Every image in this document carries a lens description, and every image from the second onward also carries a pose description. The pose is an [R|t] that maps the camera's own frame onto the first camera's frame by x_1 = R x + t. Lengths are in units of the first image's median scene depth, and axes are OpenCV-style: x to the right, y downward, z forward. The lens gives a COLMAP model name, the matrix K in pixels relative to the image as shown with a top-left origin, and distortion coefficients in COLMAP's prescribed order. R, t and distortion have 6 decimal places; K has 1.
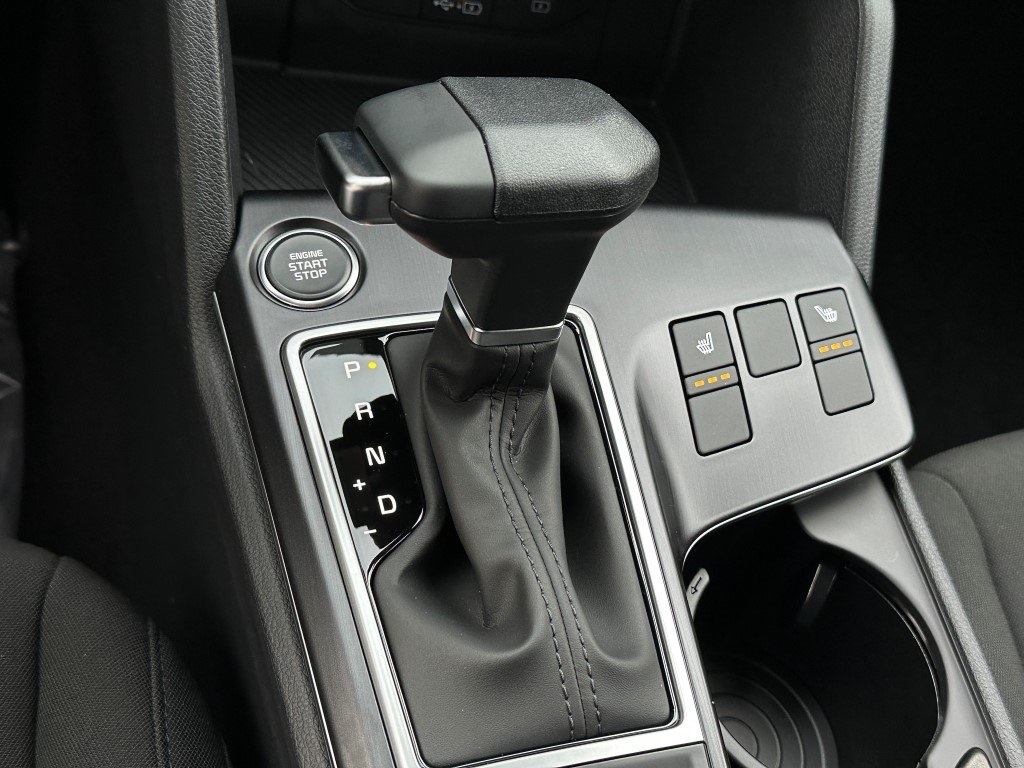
lens RADIAL K [[1346.2, 0, 517.2], [0, 1346.2, 384.9], [0, 0, 1]] dist [0.116464, 0.000000]
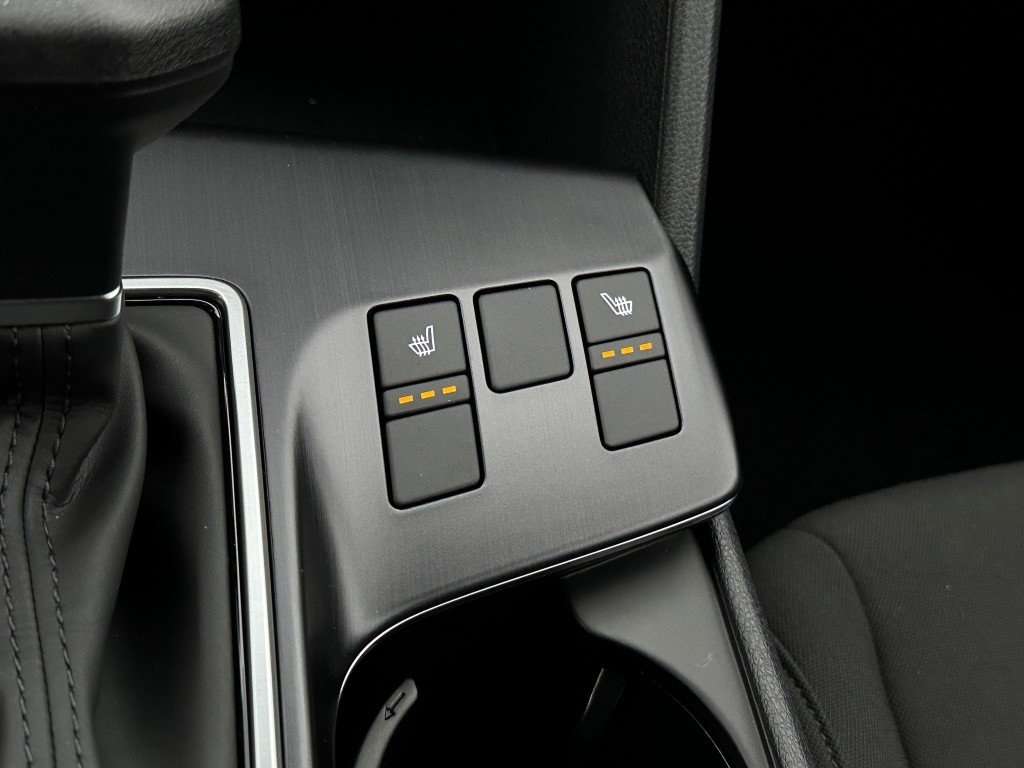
lens RADIAL K [[1346.2, 0, 507.1], [0, 1346.2, 379.9], [0, 0, 1]] dist [0.116464, 0.000000]
pose [[0.999866, 0.011320, -0.011784, 0.188056], [-0.011723, 0.999327, -0.034753, 0.011544], [0.011383, 0.034887, 0.999326, 0.324506]]
